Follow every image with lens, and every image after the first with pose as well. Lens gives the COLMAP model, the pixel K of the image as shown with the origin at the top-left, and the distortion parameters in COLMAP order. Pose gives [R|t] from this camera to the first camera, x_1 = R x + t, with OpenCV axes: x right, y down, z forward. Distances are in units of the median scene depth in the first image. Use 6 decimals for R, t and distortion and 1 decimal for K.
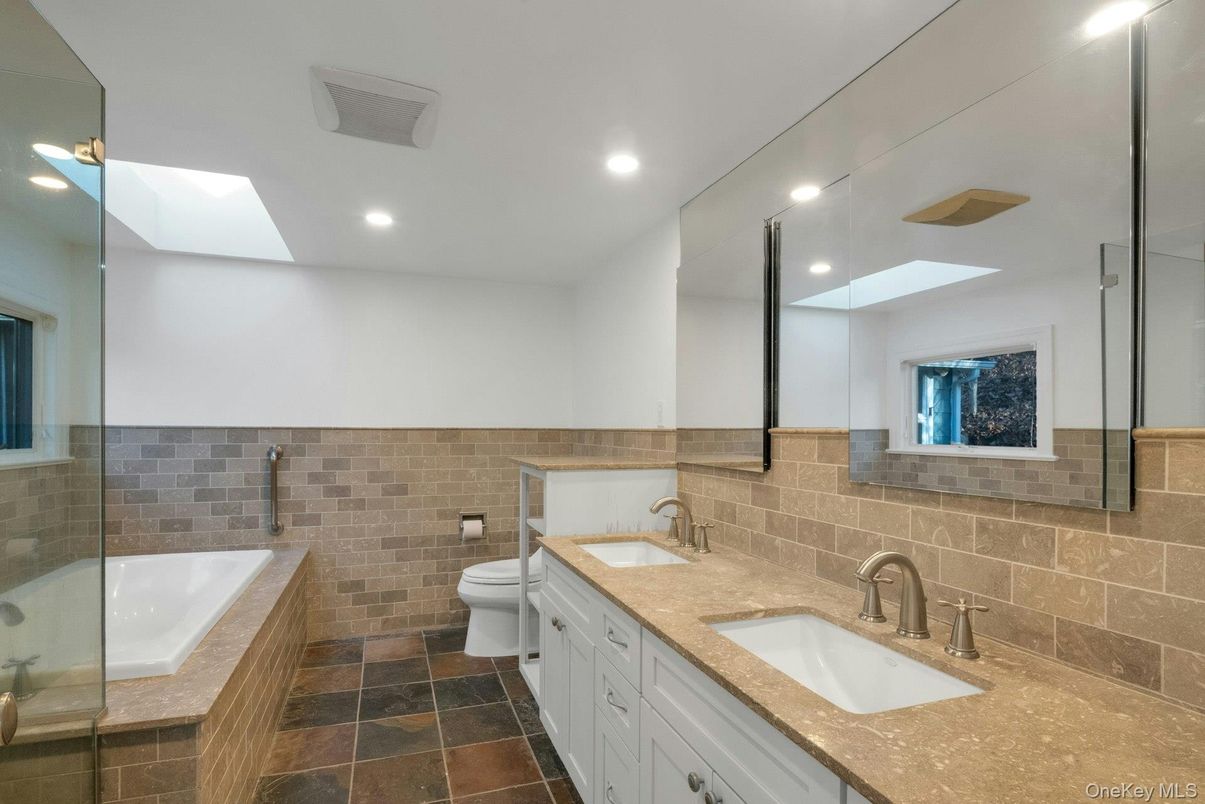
lens RADIAL K [[593.9, 0, 589.2], [0, 593.9, 432.7], [0, 0, 1]] dist [0.013853, -0.000761]
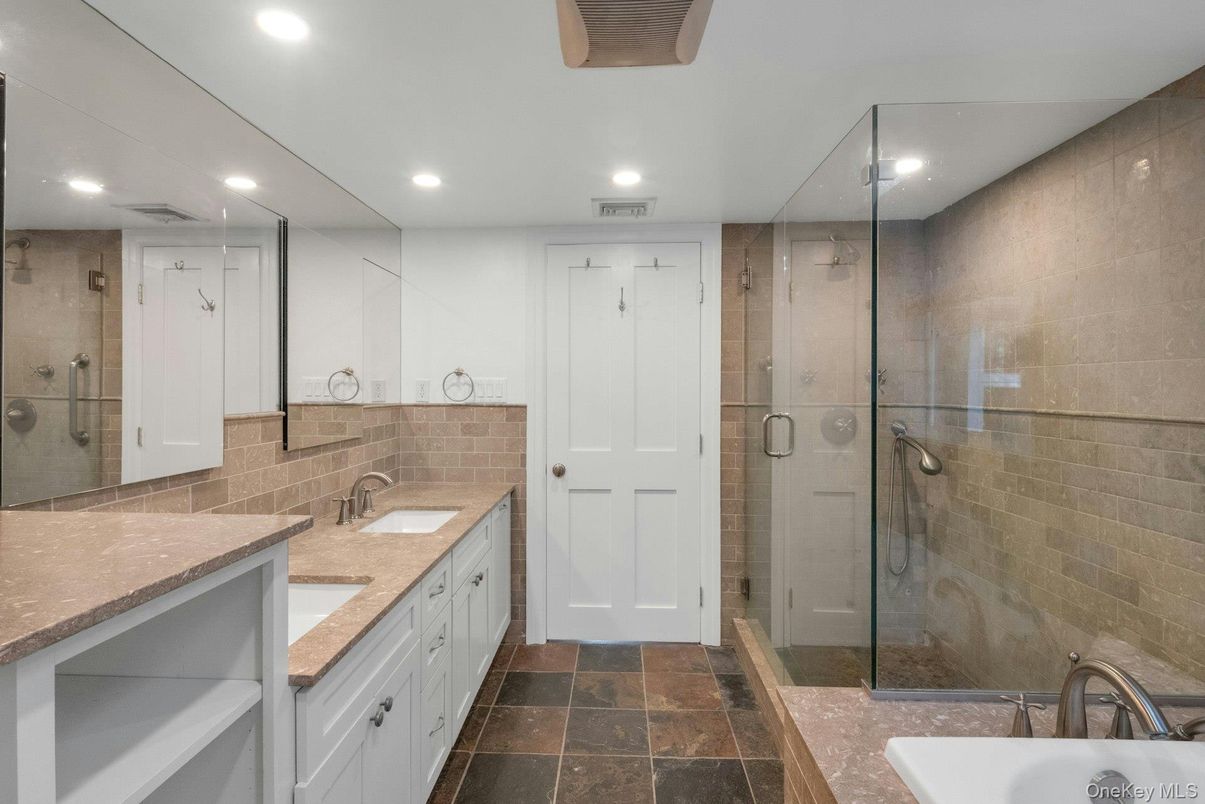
lens RADIAL K [[593.9, 0, 600.5], [0, 593.9, 394.9], [0, 0, 1]] dist [0.013853, -0.000761]
pose [[-0.937277, -0.011574, 0.348392, -0.601960], [-0.005107, 0.999797, 0.019476, -0.065490], [-0.348547, 0.016475, -0.937146, 1.787054]]
